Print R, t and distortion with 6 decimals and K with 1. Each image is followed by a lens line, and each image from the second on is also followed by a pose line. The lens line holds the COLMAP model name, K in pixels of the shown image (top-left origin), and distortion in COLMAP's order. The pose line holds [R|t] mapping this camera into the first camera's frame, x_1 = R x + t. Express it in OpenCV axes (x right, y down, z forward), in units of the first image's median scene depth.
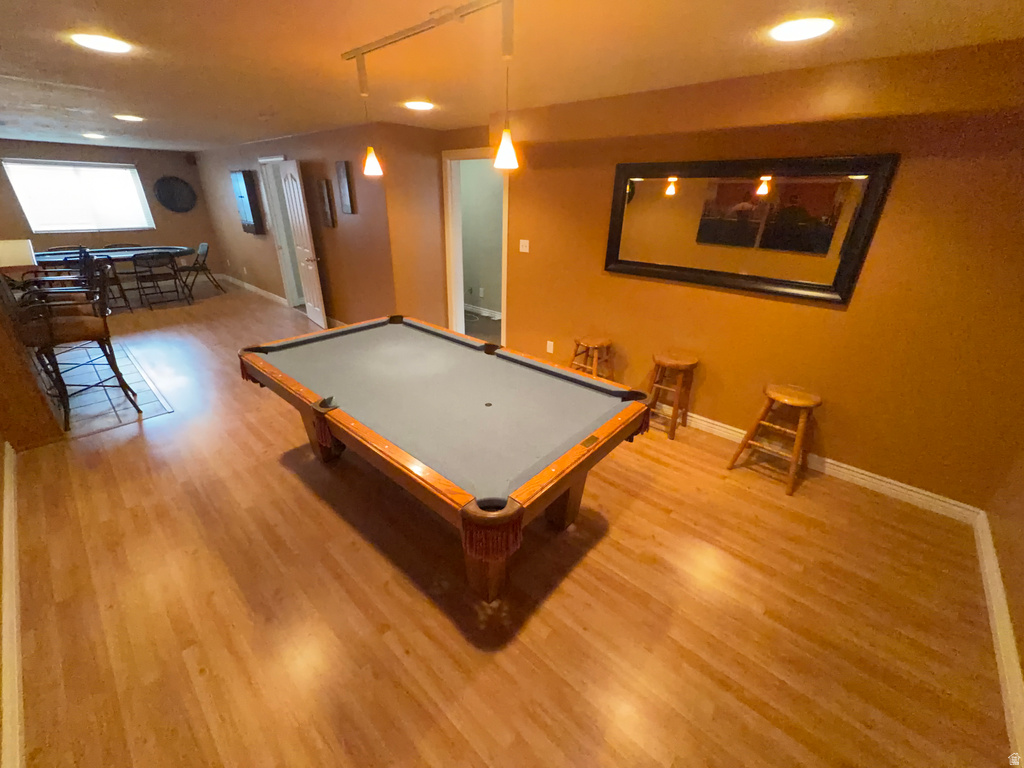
lens RADIAL K [[407.0, 0, 512.0], [0, 407.0, 384.0], [0, 0, 1]] dist [-0.000210, -0.000148]
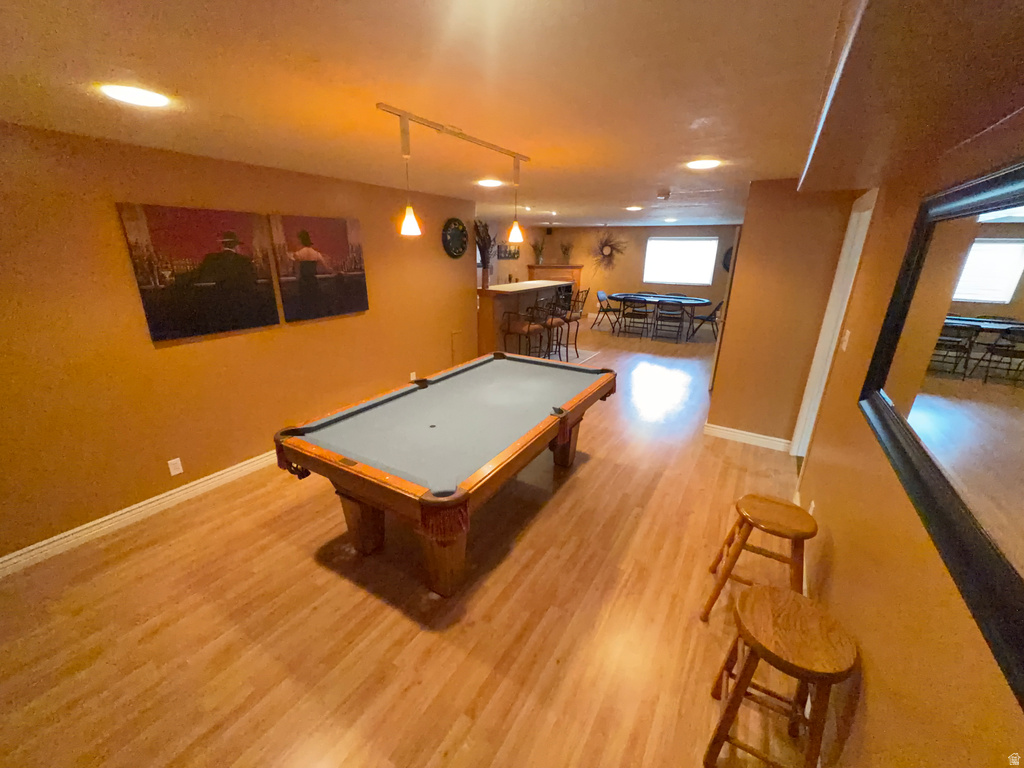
lens RADIAL K [[407.0, 0, 512.0], [0, 407.0, 384.0], [0, 0, 1]] dist [-0.000210, -0.000148]
pose [[0.175967, 0.287780, -0.941392, 1.003776], [-0.417527, 0.887851, 0.193368, -0.361511], [0.891463, 0.359030, 0.276388, 0.805130]]
